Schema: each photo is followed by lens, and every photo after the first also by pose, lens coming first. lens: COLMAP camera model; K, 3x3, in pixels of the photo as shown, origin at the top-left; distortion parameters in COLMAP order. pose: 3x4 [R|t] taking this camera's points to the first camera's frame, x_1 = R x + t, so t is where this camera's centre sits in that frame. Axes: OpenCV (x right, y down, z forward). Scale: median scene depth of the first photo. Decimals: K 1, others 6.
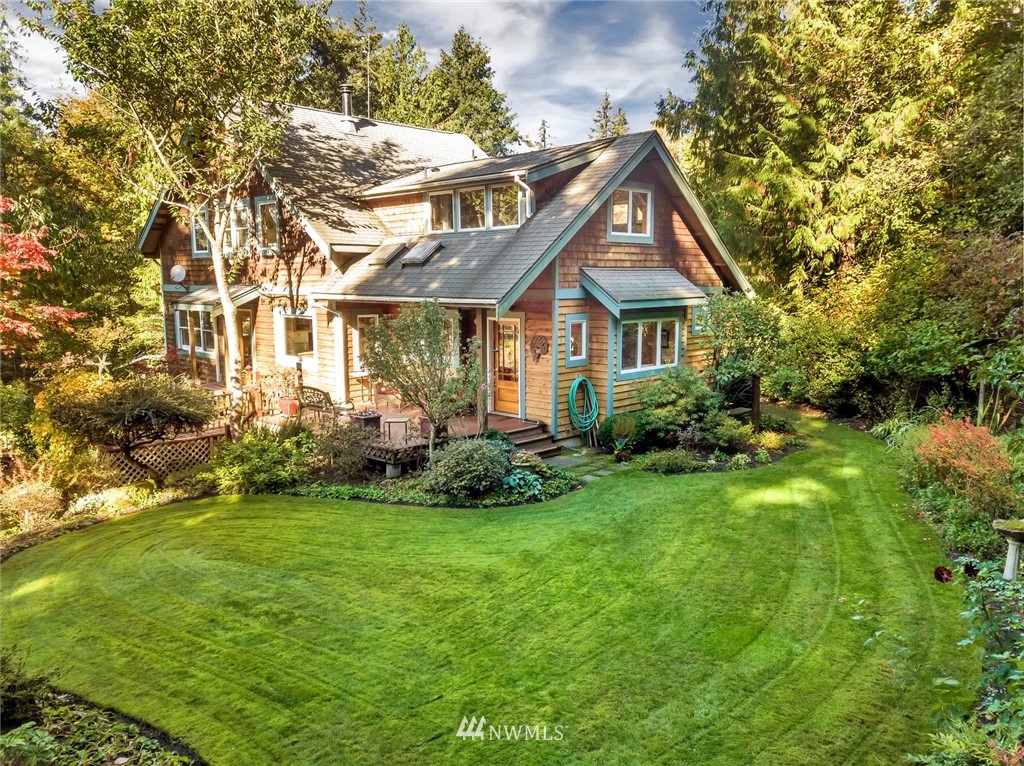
lens RADIAL K [[764.0, 0, 512.0], [0, 764.0, 383.0], [0, 0, 1]] dist [0.055521, -0.008123]
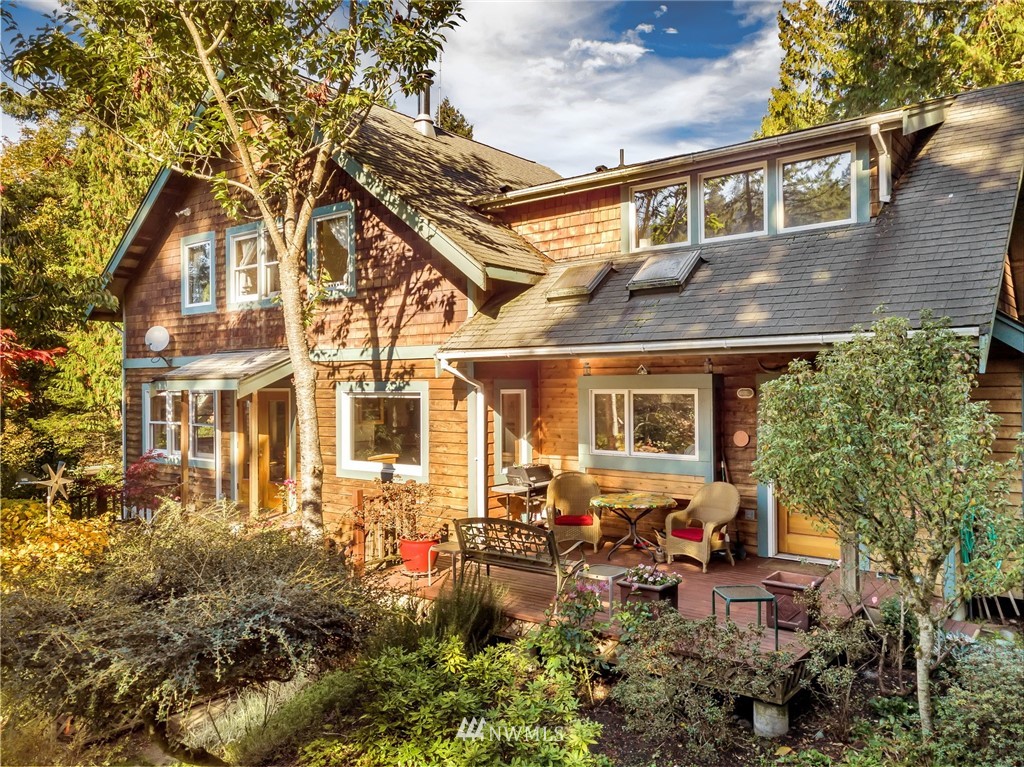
lens RADIAL K [[764.0, 0, 512.0], [0, 764.0, 383.5], [0, 0, 1]] dist [0.055521, -0.008123]
pose [[0.994011, -0.004618, 0.109178, -0.188417], [0.019491, 0.990578, -0.135557, -0.009576], [-0.107524, 0.136873, 0.984736, 0.302696]]
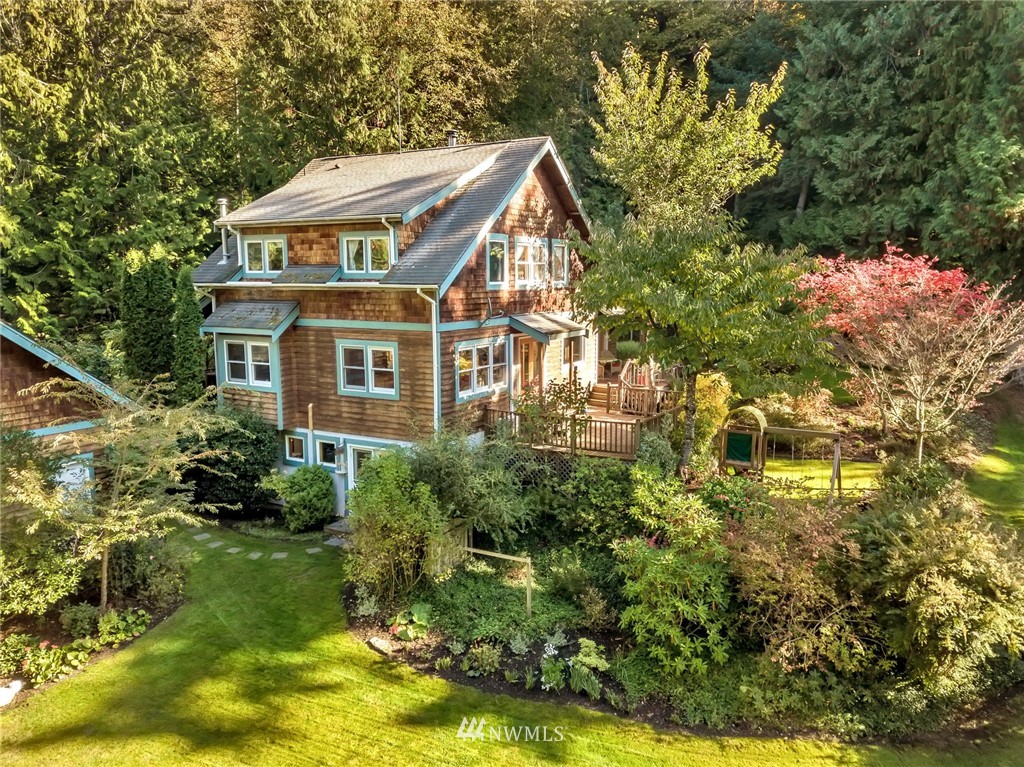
lens RADIAL K [[764.0, 0, 512.0], [0, 764.0, 383.5], [0, 0, 1]] dist [0.055521, -0.008123]
pose [[-0.247364, -0.129270, 0.960261, -1.186864], [0.135092, 0.976779, 0.166294, -0.181833], [-0.959459, 0.170859, -0.224156, 1.084360]]
